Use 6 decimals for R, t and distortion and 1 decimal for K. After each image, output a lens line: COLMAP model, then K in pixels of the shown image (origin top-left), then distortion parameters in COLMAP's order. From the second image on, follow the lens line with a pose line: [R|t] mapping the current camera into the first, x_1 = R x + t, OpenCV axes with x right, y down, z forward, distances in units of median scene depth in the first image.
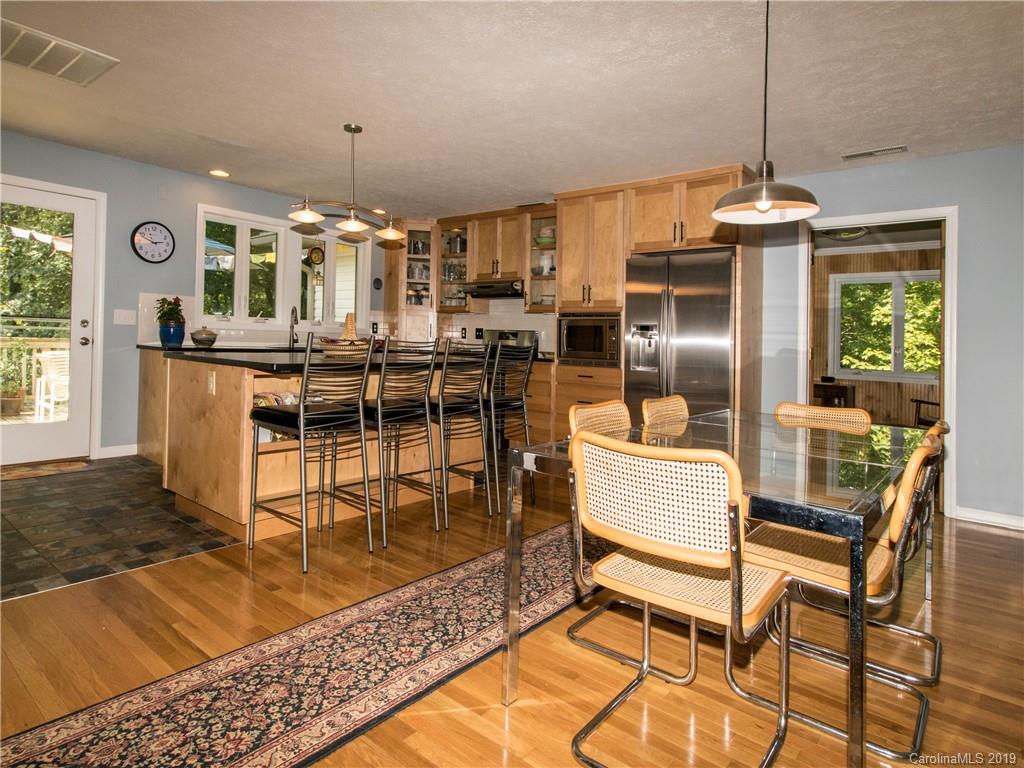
lens RADIAL K [[570.2, 0, 529.7], [0, 570.2, 368.6], [0, 0, 1]] dist [0.048138, 0.001571]
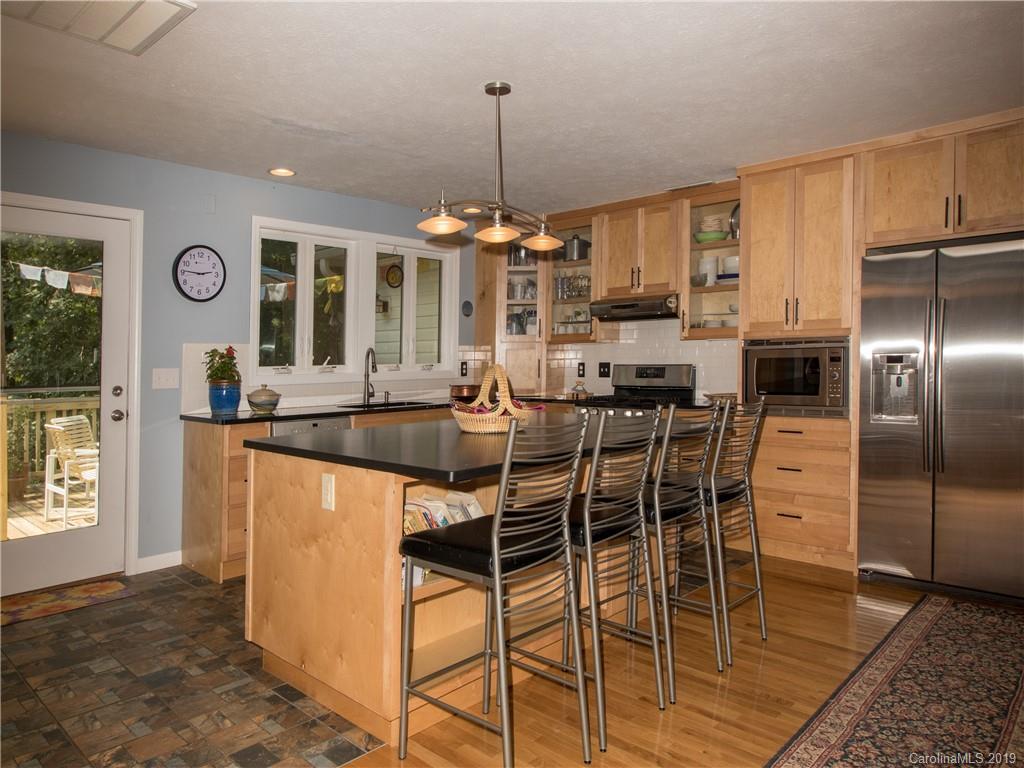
lens RADIAL K [[691.3, 0, 508.7], [0, 691.3, 378.7], [0, 0, 1]] dist [0.033446, 0.007901]
pose [[0.995903, -0.039429, -0.081374, -0.176184], [0.038031, 0.999102, -0.018656, -0.048971], [0.082036, 0.015485, 0.996509, 0.153005]]
